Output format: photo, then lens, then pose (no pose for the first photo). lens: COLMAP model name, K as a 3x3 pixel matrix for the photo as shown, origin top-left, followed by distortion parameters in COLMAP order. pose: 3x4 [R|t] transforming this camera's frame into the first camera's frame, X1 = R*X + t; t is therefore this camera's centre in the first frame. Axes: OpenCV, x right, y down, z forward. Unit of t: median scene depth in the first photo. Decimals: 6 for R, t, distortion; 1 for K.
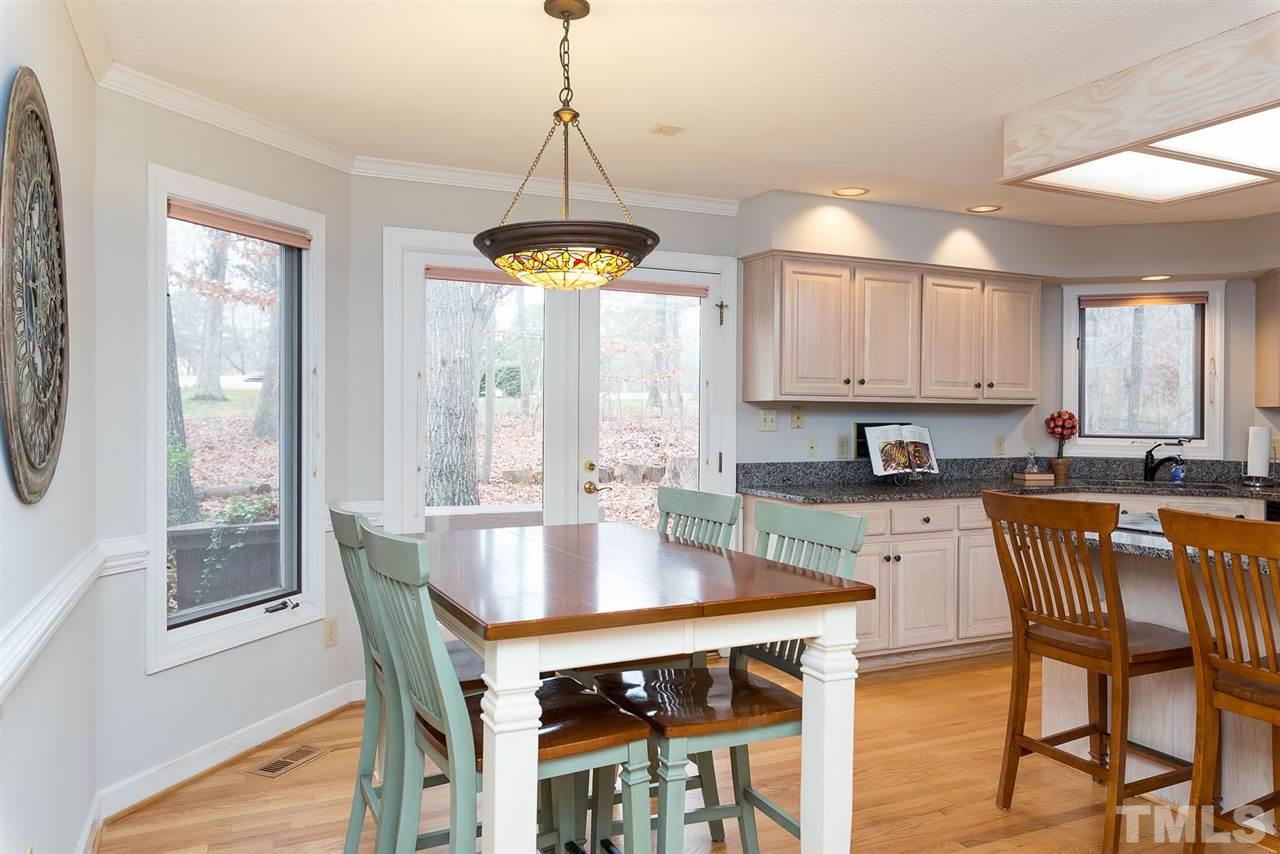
lens RADIAL K [[901.1, 0, 640.5], [0, 901.1, 425.6], [0, 0, 1]] dist [-0.004410, 0.004181]
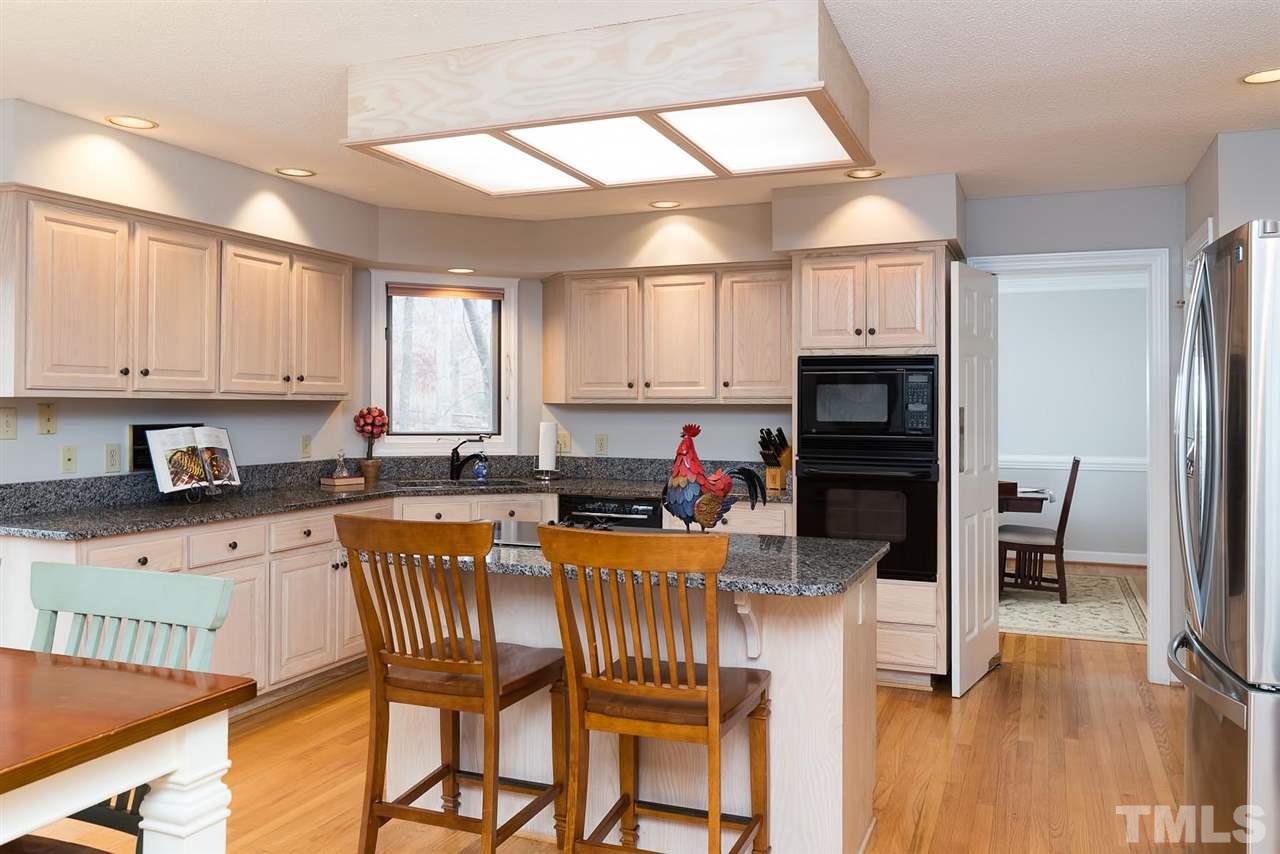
lens RADIAL K [[999.9, 0, 634.0], [0, 999.9, 397.0], [0, 0, 1]] dist [0.014761, -0.004974]
pose [[0.738320, 0.004225, 0.674438, -0.022847], [0.007151, 0.999875, -0.014092, -0.012945], [-0.674413, 0.015227, 0.738197, 0.092111]]
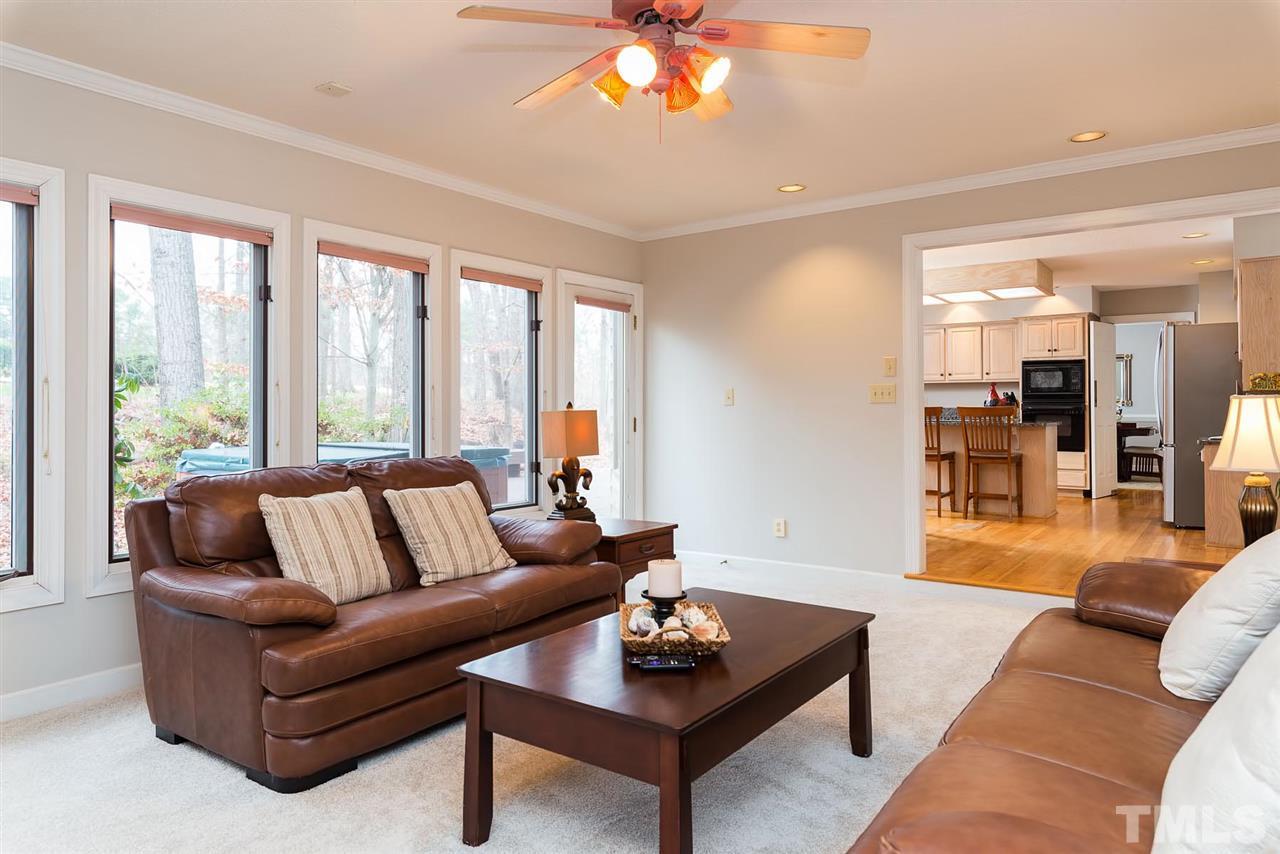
lens RADIAL K [[758.2, 0, 651.1], [0, 758.2, 404.2], [0, 0, 1]] dist [-0.004219, -0.000525]
pose [[0.888583, -0.003550, 0.458703, -0.964473], [0.009841, 0.999887, -0.011325, 0.057071], [-0.458611, 0.014577, 0.888517, -0.564210]]
